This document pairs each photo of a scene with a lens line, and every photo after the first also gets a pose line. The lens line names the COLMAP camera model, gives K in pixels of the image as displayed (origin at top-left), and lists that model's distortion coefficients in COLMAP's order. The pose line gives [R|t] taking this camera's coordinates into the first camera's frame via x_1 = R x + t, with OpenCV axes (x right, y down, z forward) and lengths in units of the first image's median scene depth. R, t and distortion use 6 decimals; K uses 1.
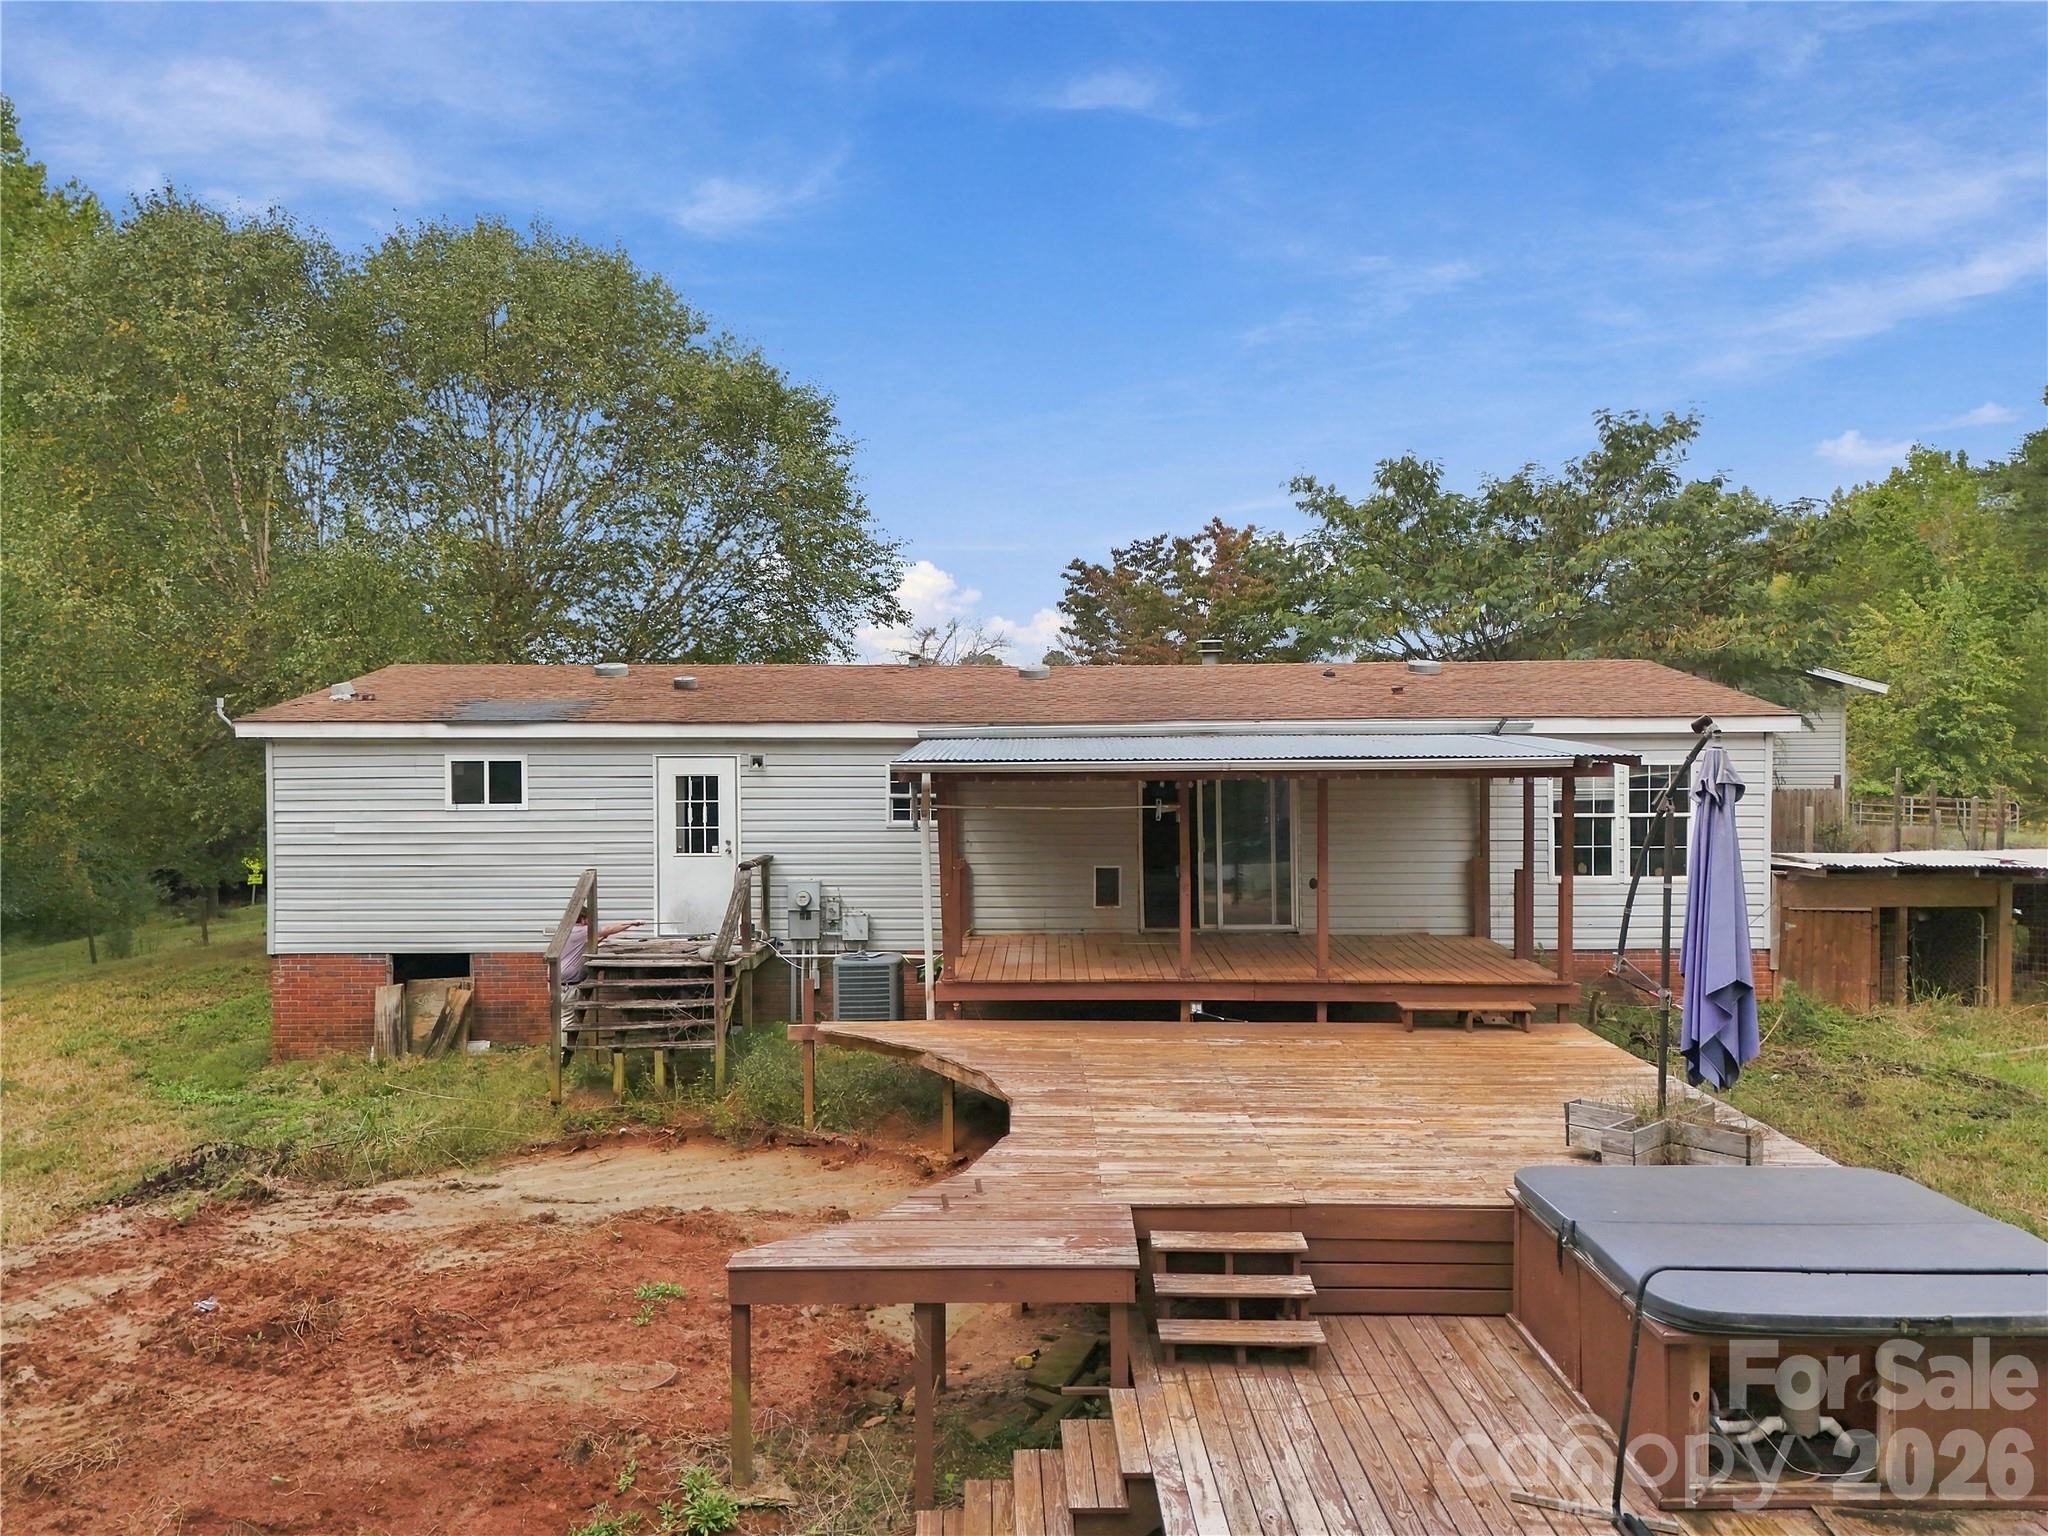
lens RADIAL K [[1492.9, 0, 1001.6], [0, 1492.9, 723.6], [0, 0, 1]] dist [0.047964, -0.021290]
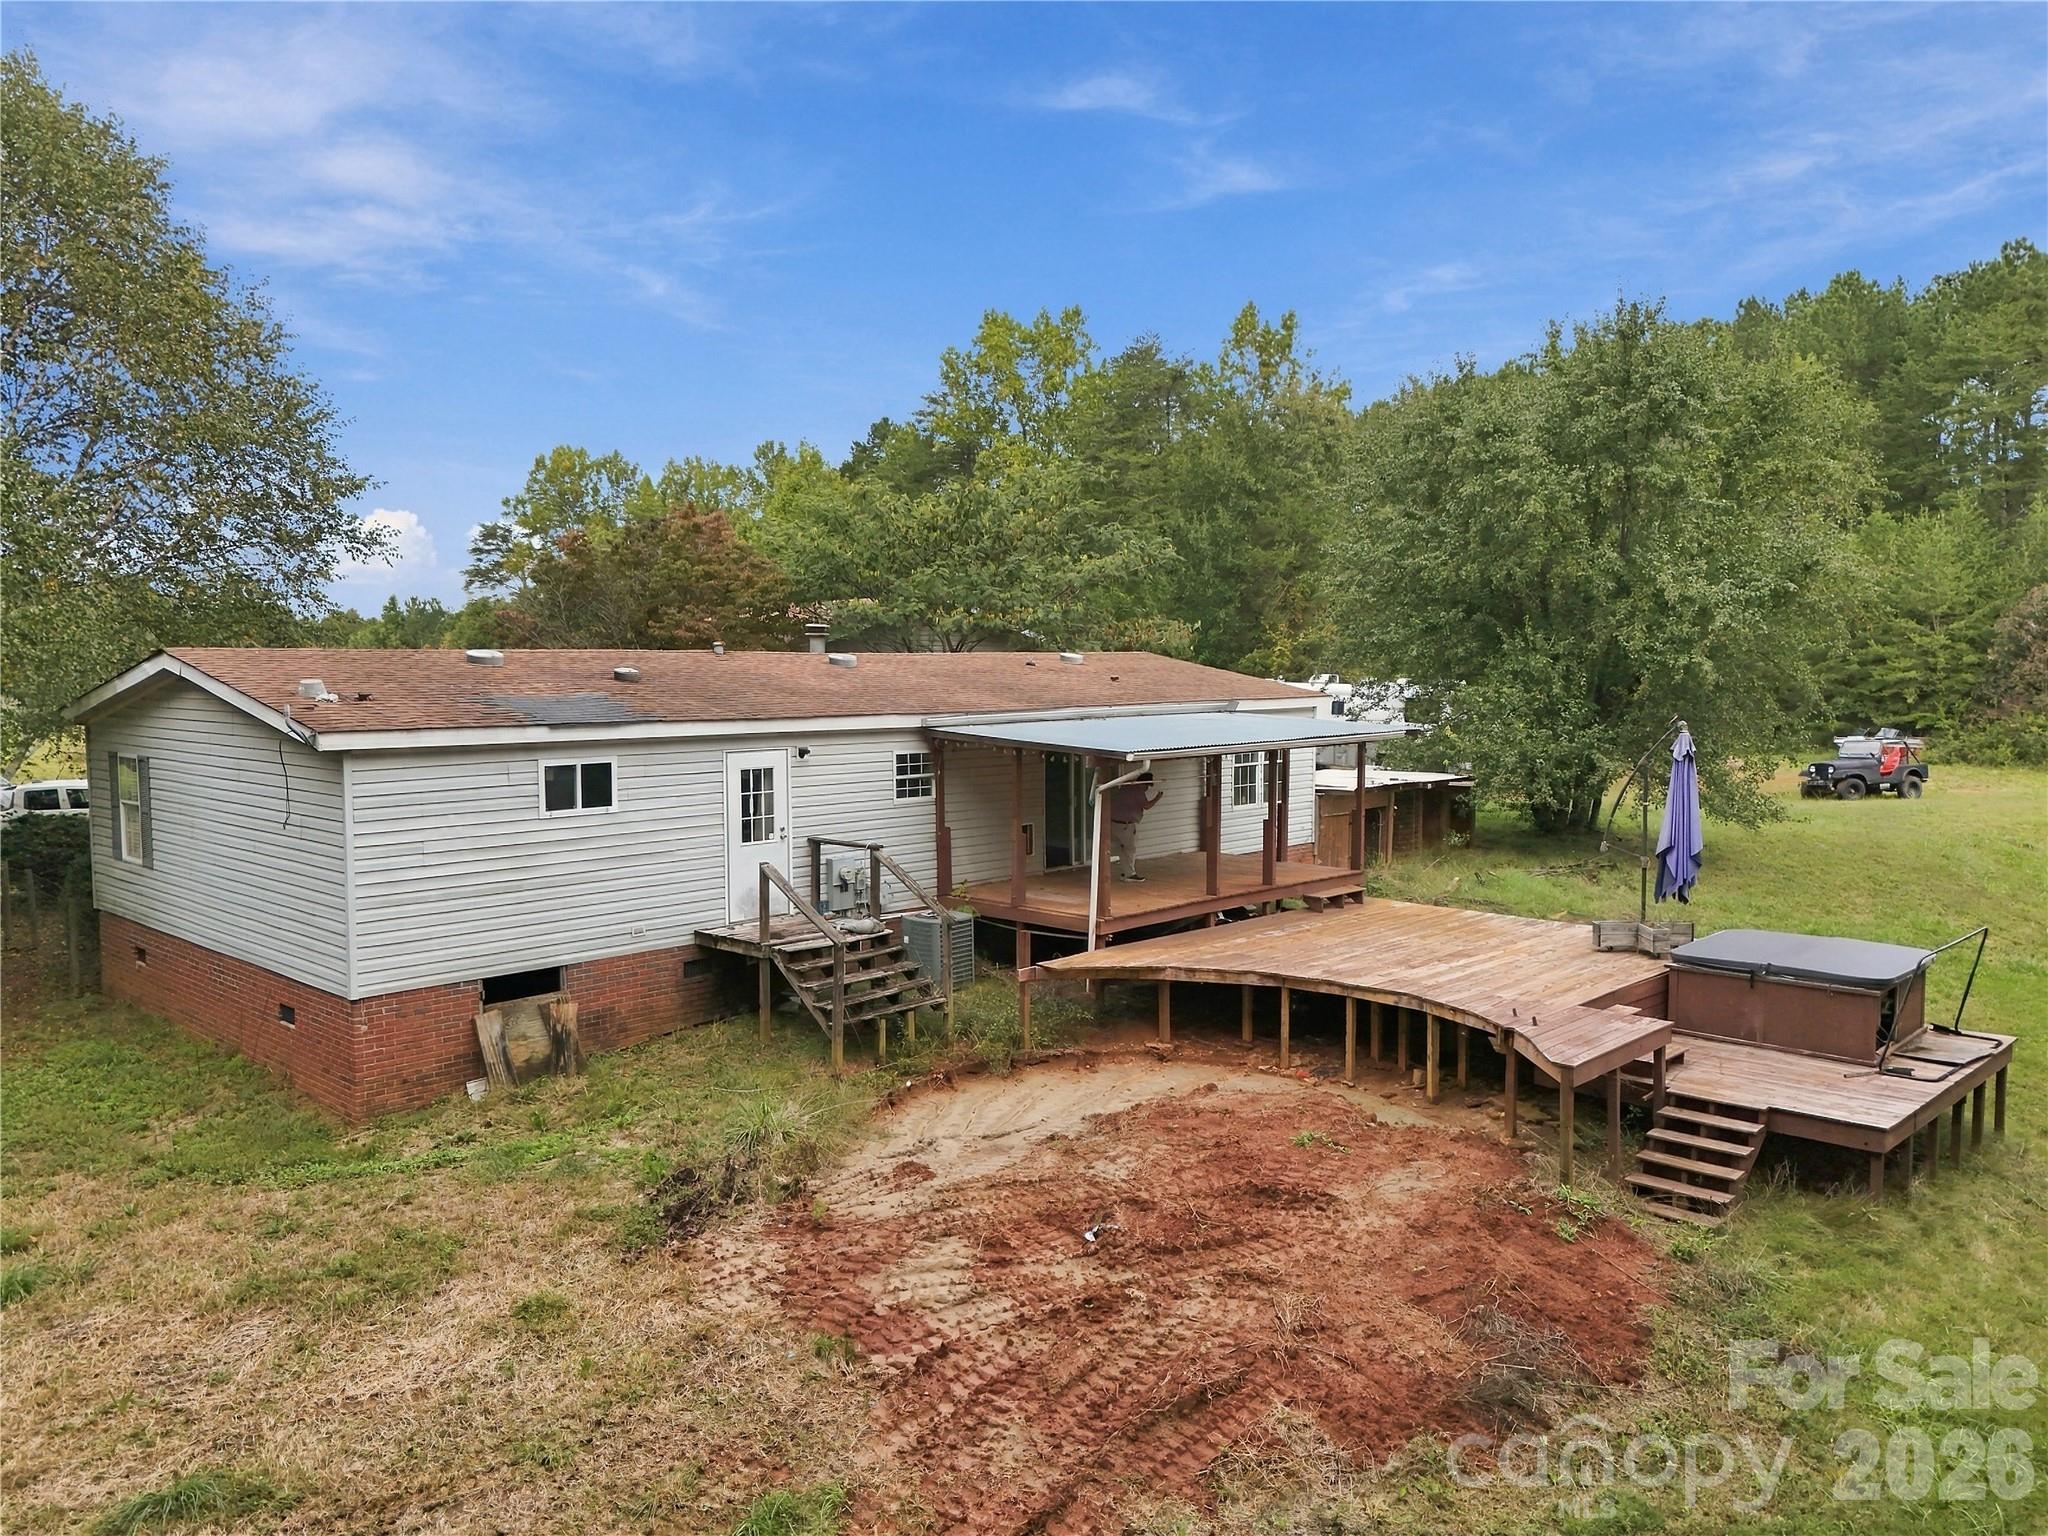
lens RADIAL K [[1492.9, 0, 1034.7], [0, 1492.9, 726.1], [0, 0, 1]] dist [0.047964, -0.021290]
pose [[0.692372, -0.031259, 0.720863, -0.832385], [-0.004576, 0.998851, 0.047708, -0.046722], [-0.721526, -0.036330, 0.691433, 0.127124]]
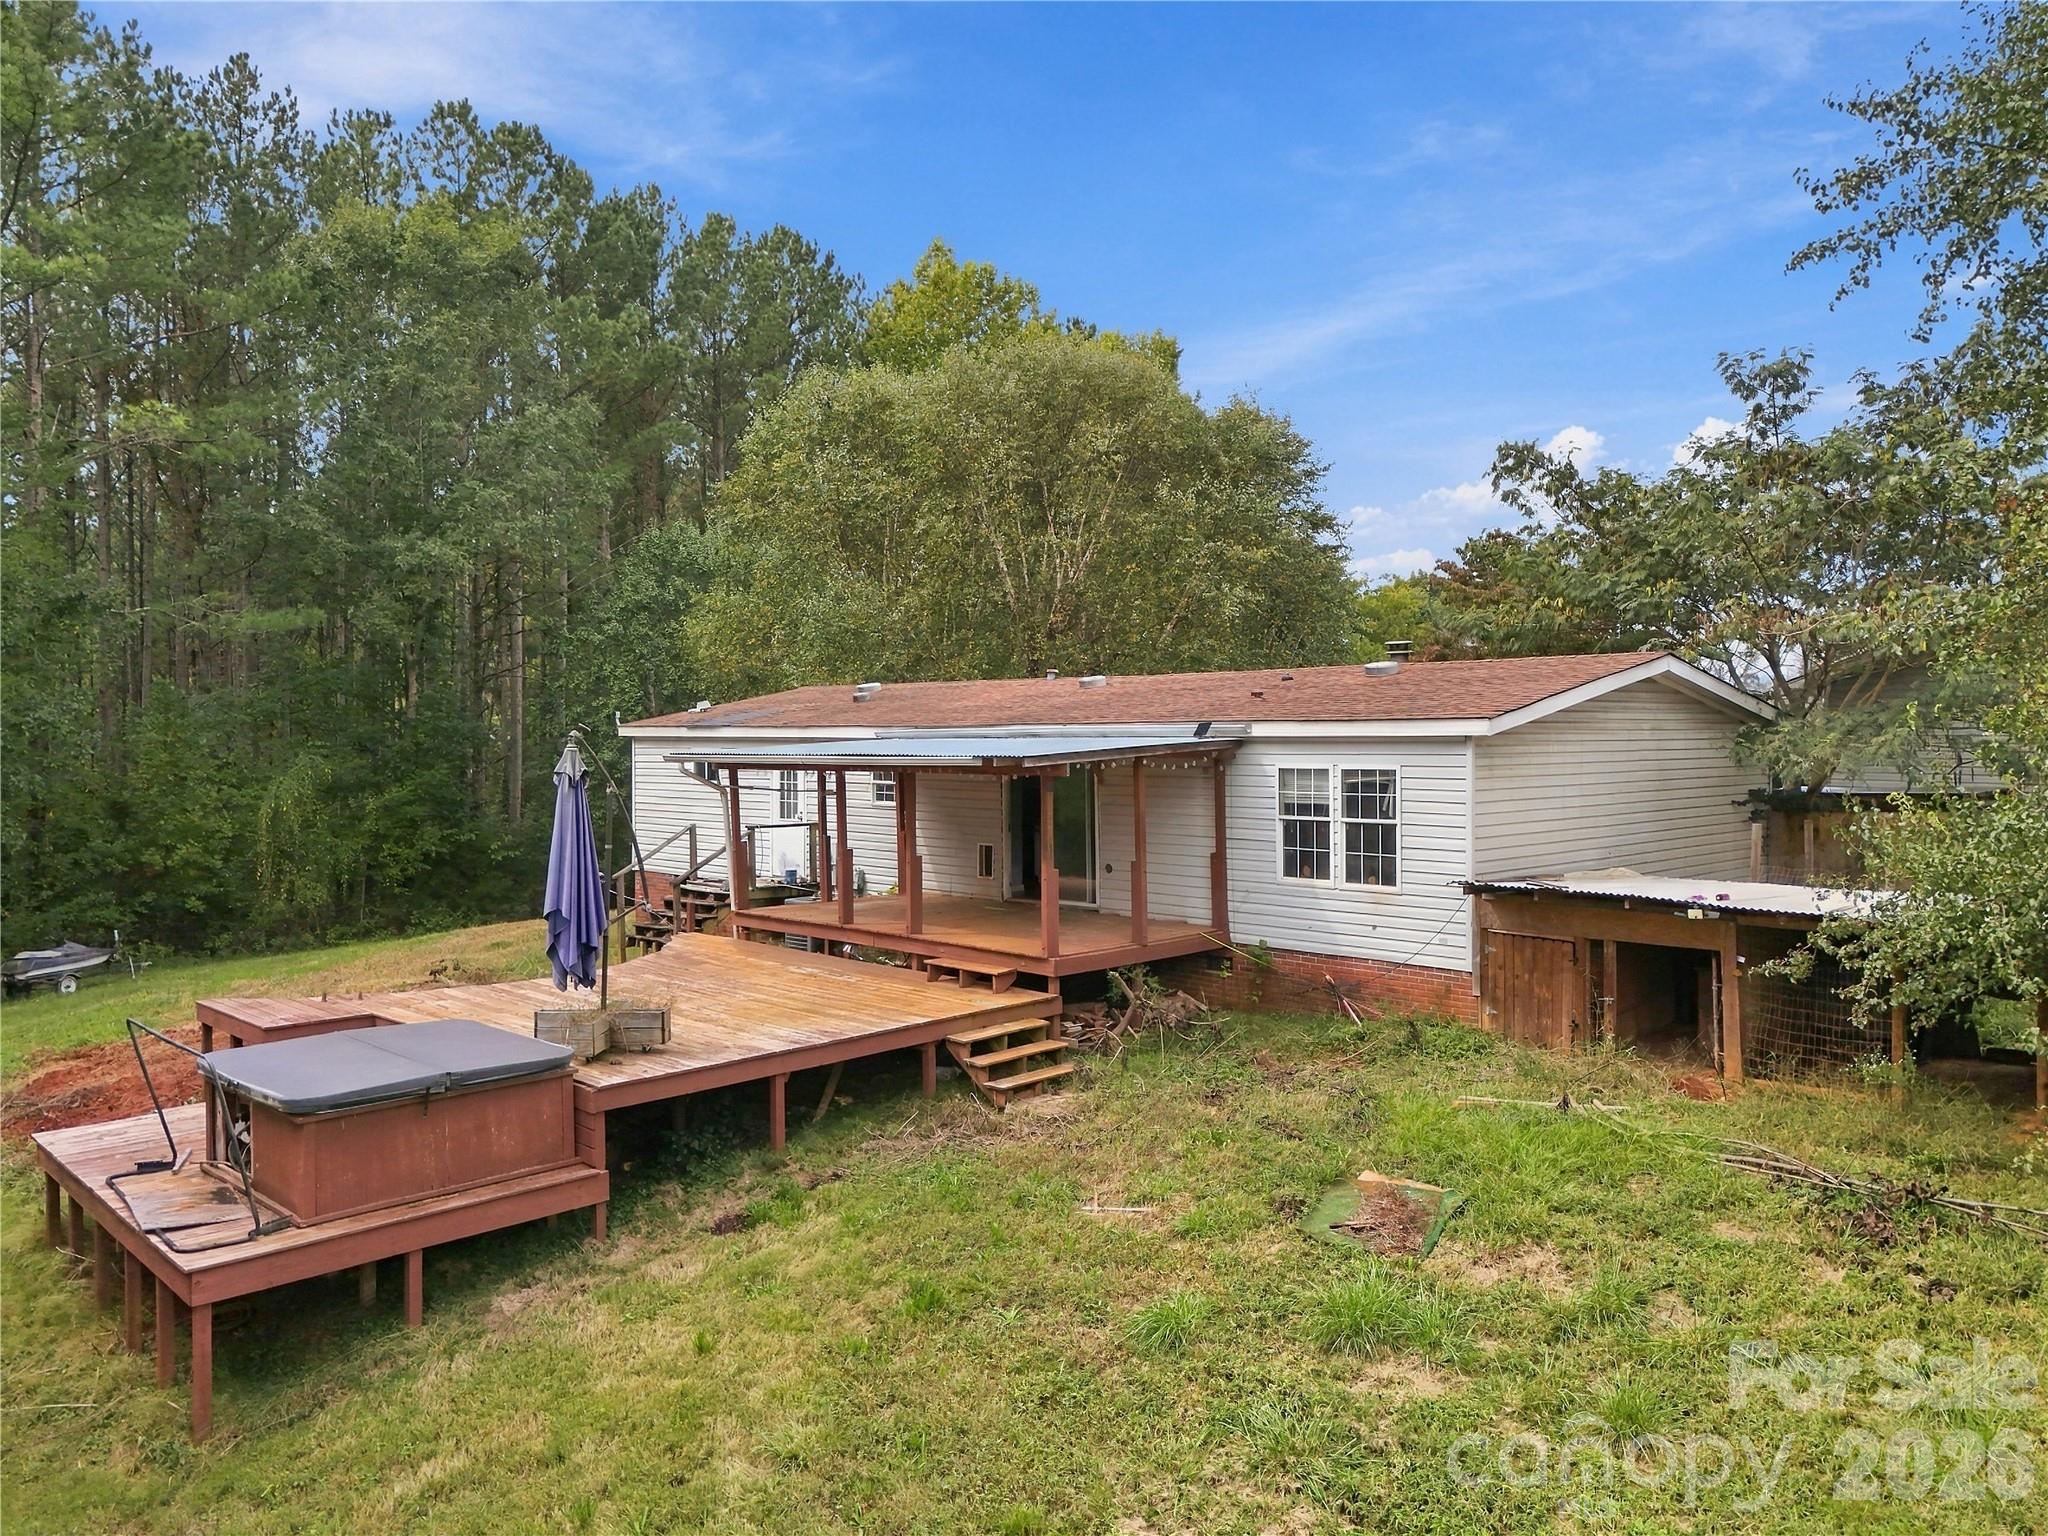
lens RADIAL K [[1492.9, 0, 1016.9], [0, 1492.9, 756.0], [0, 0, 1]] dist [0.047964, -0.021290]
pose [[0.696523, 0.013014, -0.717417, 0.959294], [0.005468, 0.999710, 0.023444, -0.004391], [0.717514, -0.020252, 0.696250, 0.172402]]
